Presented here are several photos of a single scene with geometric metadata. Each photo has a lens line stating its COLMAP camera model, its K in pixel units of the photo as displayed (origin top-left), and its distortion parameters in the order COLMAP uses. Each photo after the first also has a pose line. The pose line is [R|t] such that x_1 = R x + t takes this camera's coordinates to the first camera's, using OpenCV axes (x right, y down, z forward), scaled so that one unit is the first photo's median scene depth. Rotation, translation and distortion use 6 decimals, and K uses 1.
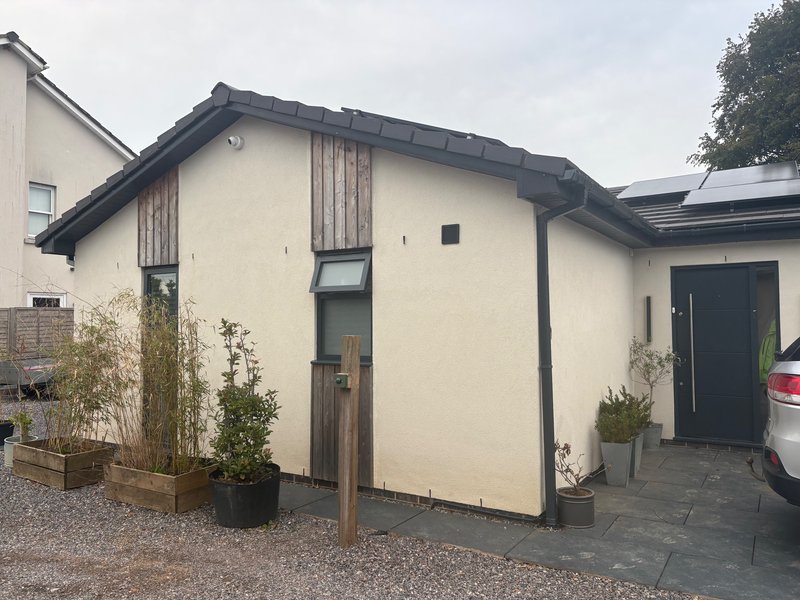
lens RADIAL K [[598.6, 0, 397.4], [0, 598.6, 301.0], [0, 0, 1]] dist [-0.008256, -0.002996]
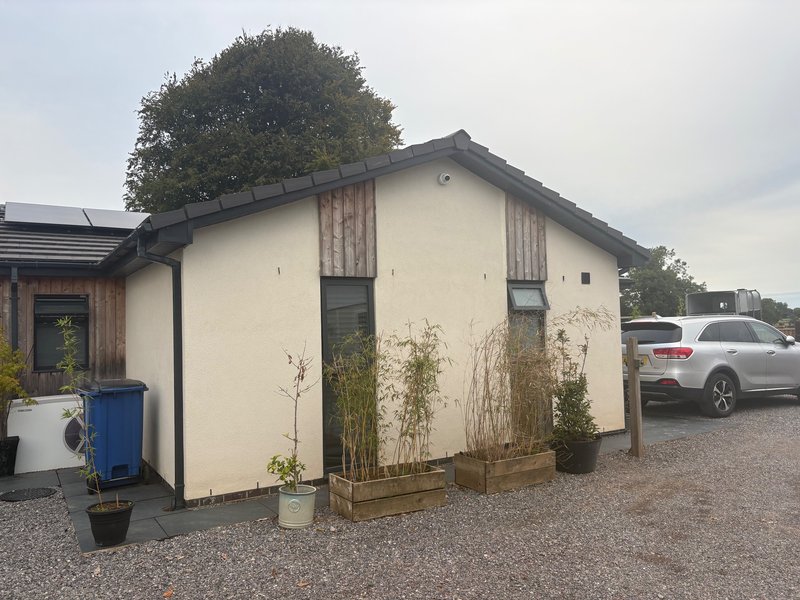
lens RADIAL K [[598.6, 0, 397.3], [0, 598.6, 299.6], [0, 0, 1]] dist [-0.008256, -0.002996]
pose [[0.453378, 0.038061, 0.890505, -1.486454], [0.000858, 0.999069, -0.043138, 0.021023], [-0.891318, 0.020322, 0.452923, 0.623288]]
